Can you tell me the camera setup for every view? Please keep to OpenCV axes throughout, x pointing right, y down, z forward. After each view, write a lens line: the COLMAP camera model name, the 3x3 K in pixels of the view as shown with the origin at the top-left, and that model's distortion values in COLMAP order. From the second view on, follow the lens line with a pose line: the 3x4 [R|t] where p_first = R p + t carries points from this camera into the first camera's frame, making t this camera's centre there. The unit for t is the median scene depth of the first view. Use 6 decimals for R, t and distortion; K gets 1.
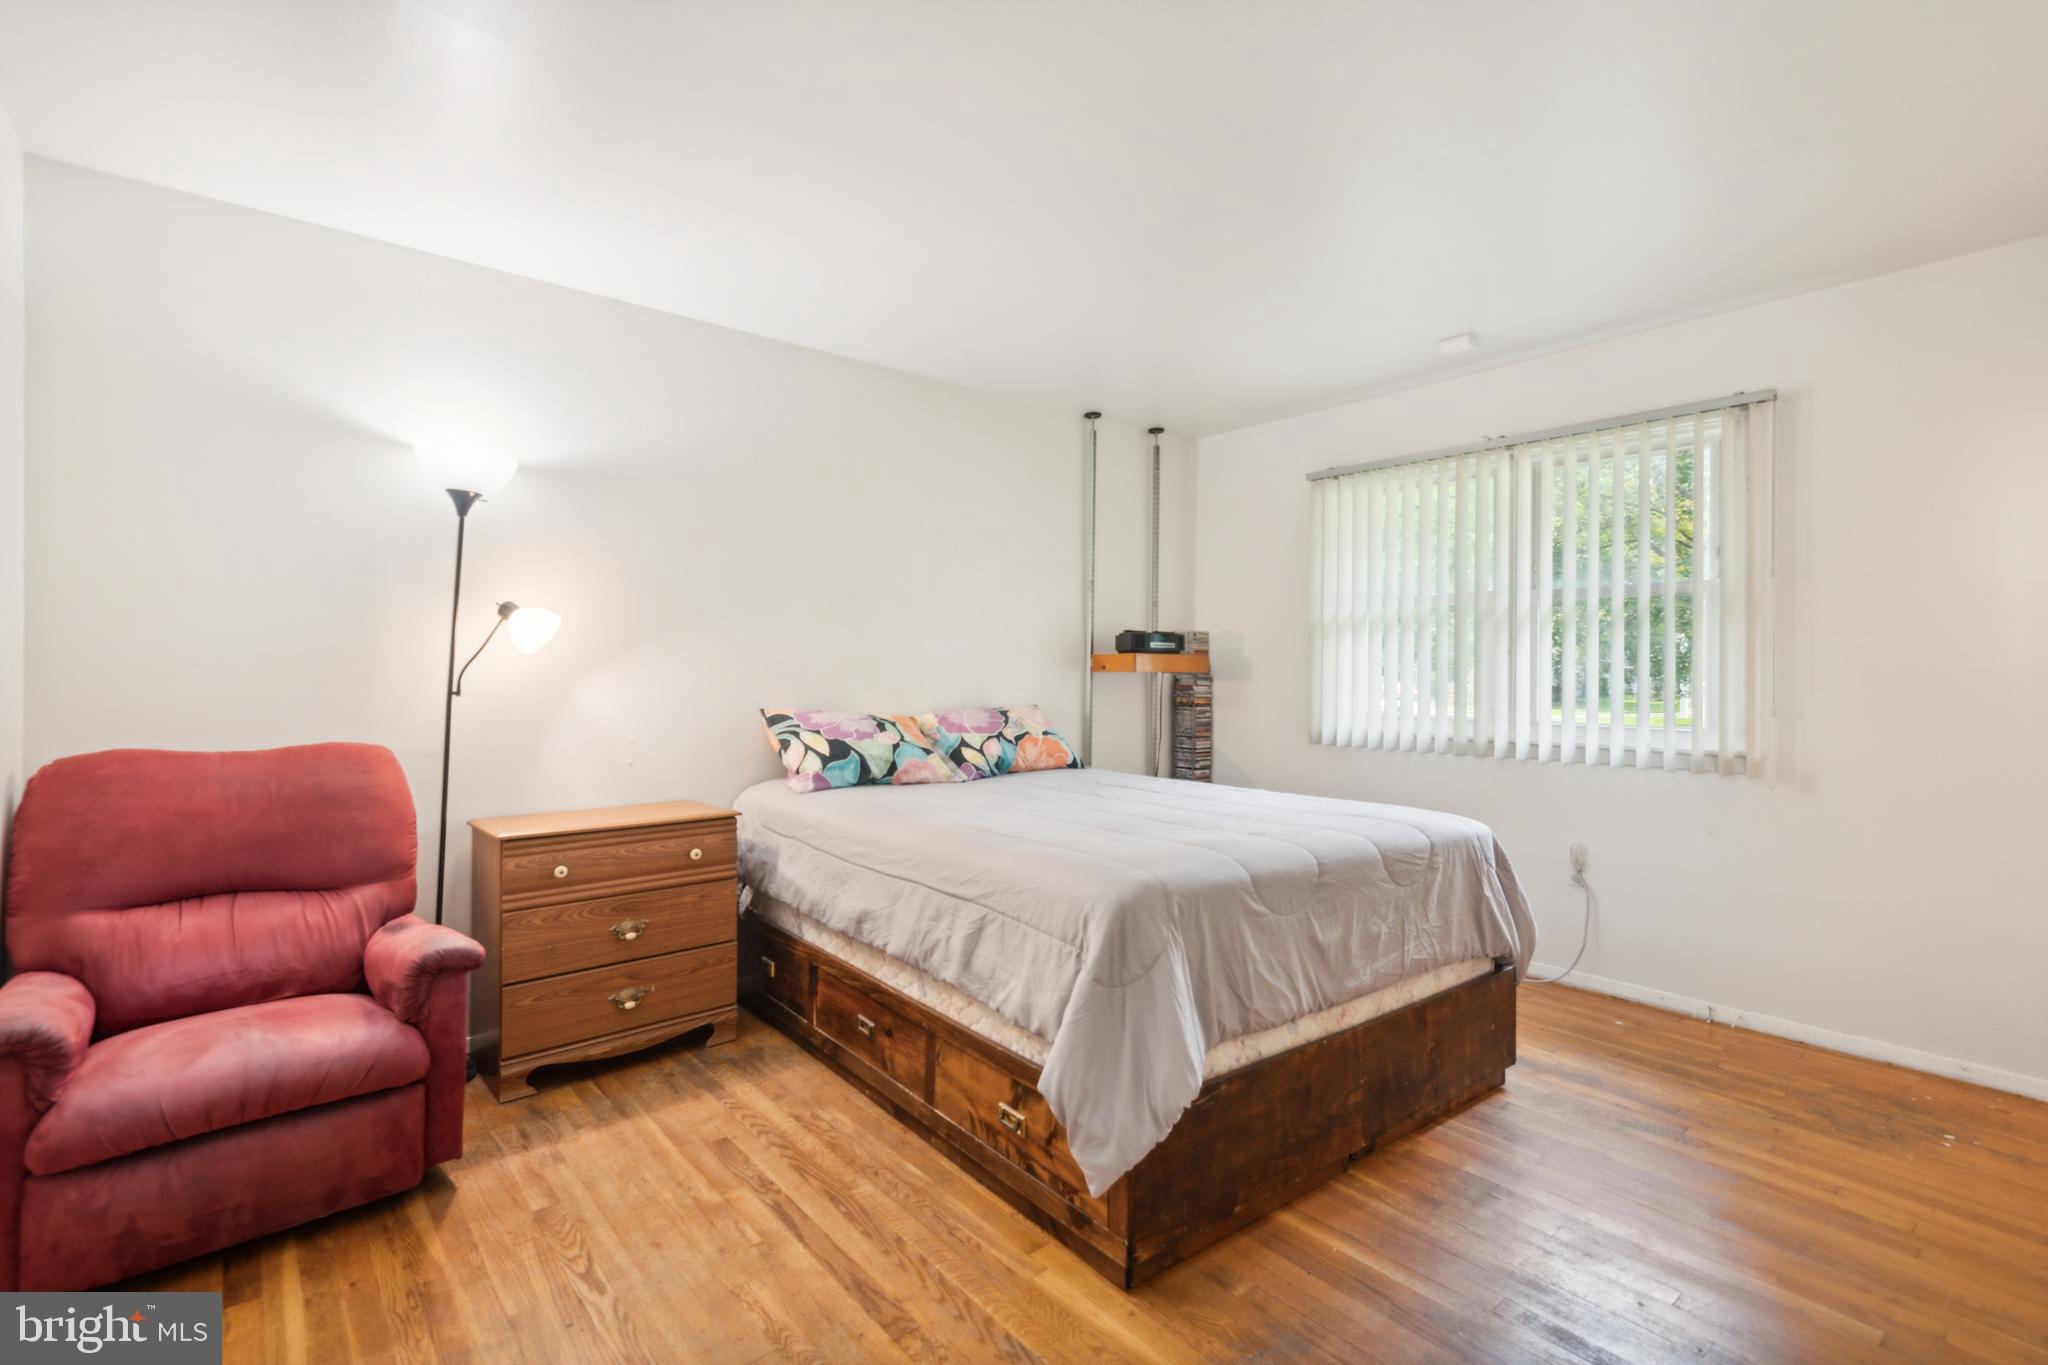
lens RADIAL K [[927.3, 0, 1024.6], [0, 927.3, 674.0], [0, 0, 1]] dist [0.009611, -0.000236]
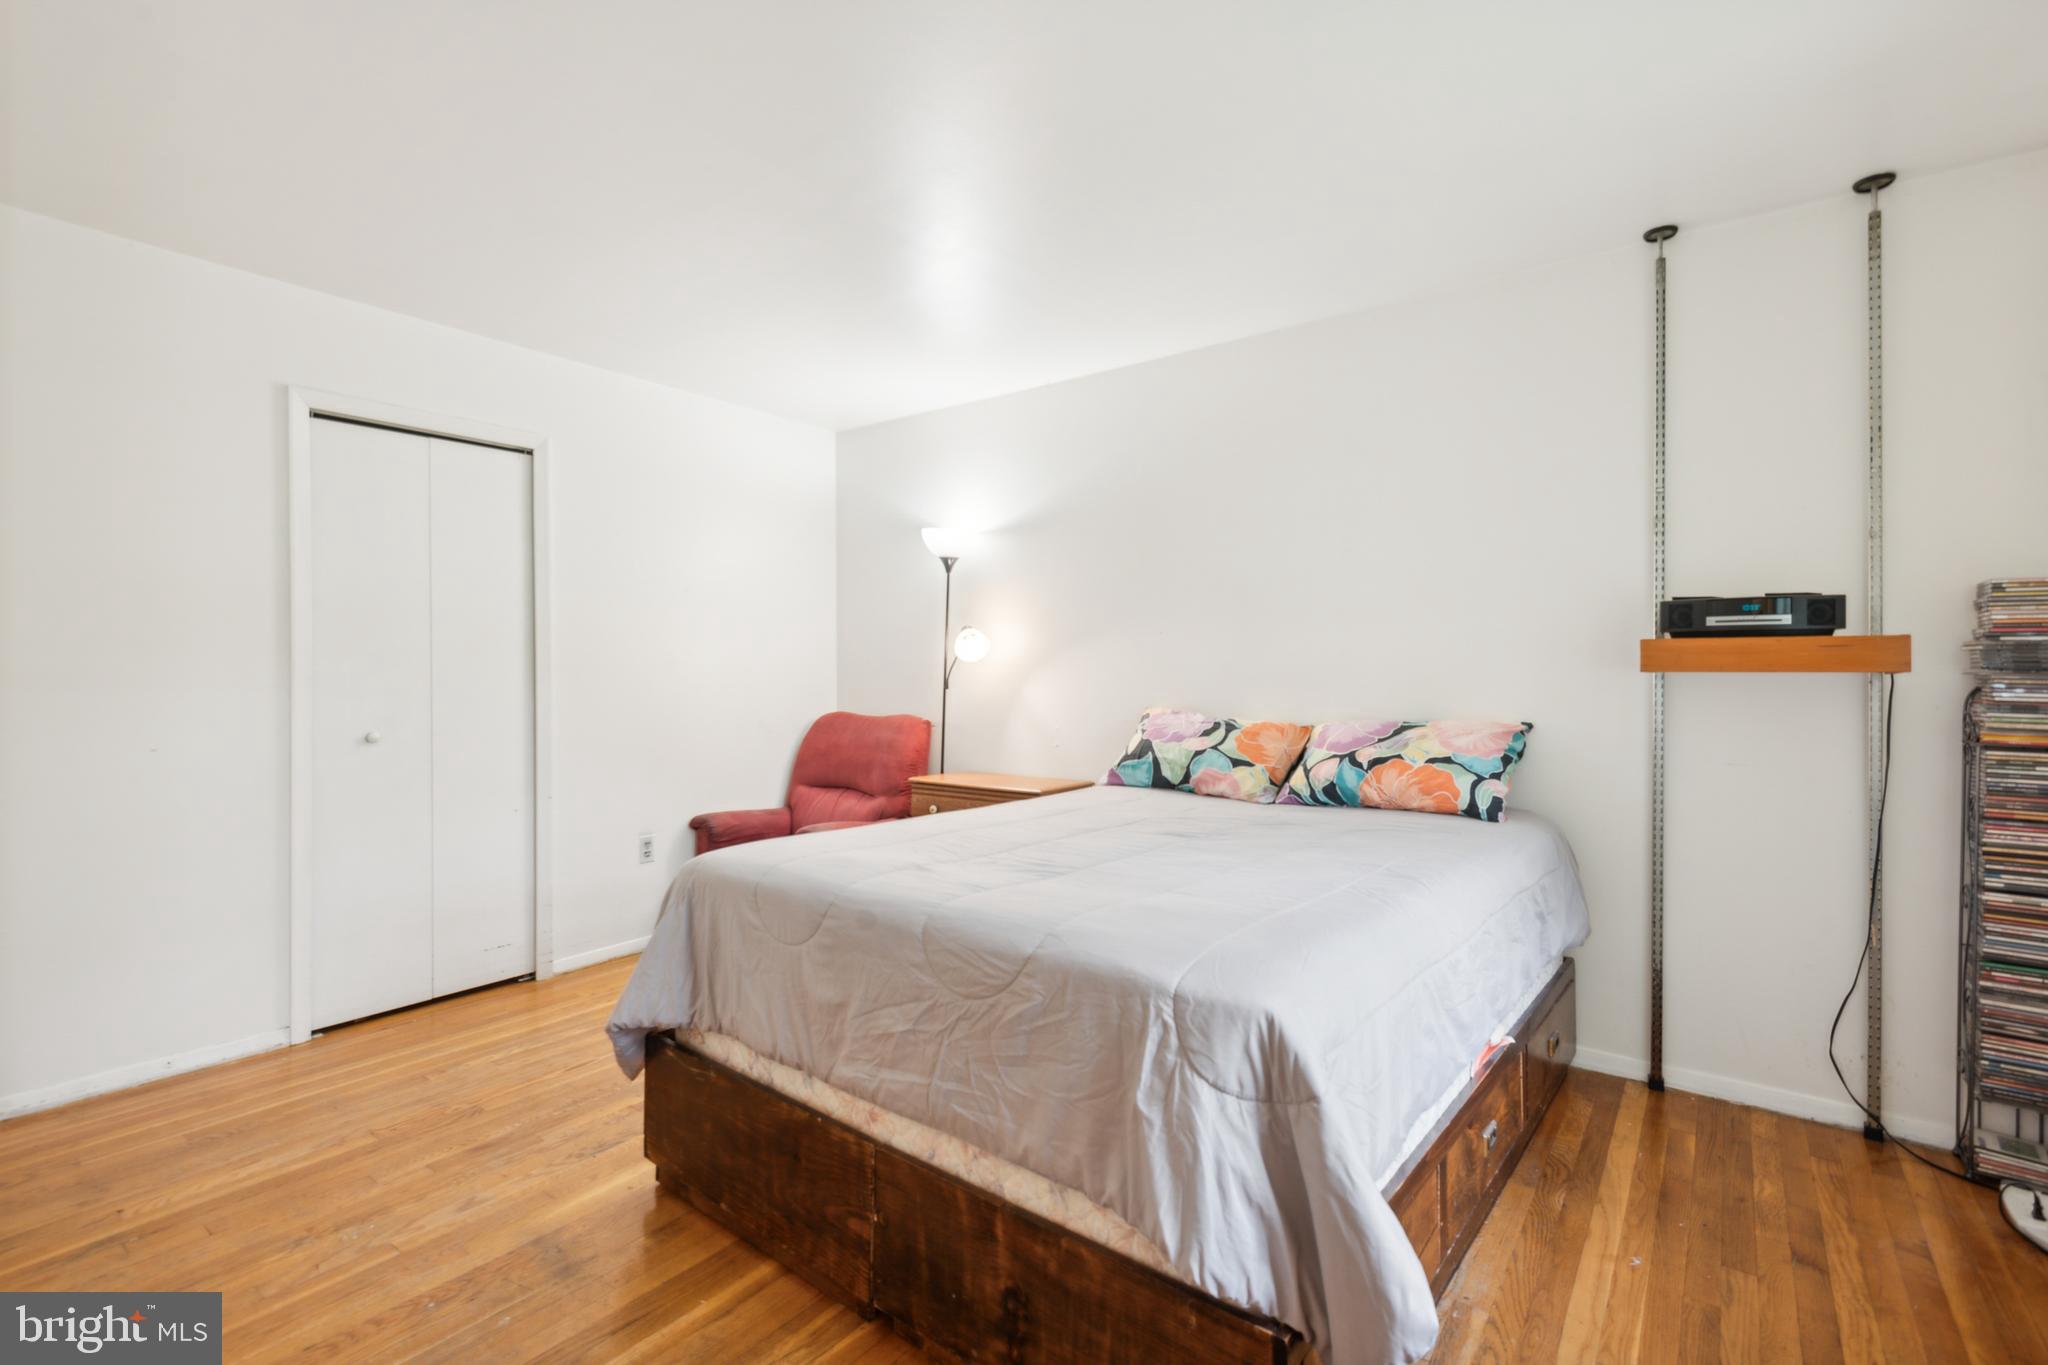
lens RADIAL K [[929.5, 0, 1017.3], [0, 929.5, 664.2], [0, 0, 1]] dist [0.036147, 0.000149]
pose [[0.217336, -0.007632, -0.976067, 0.765828], [0.002413, 0.999971, -0.007281, -0.005888], [0.976094, -0.000772, 0.217348, 0.634703]]
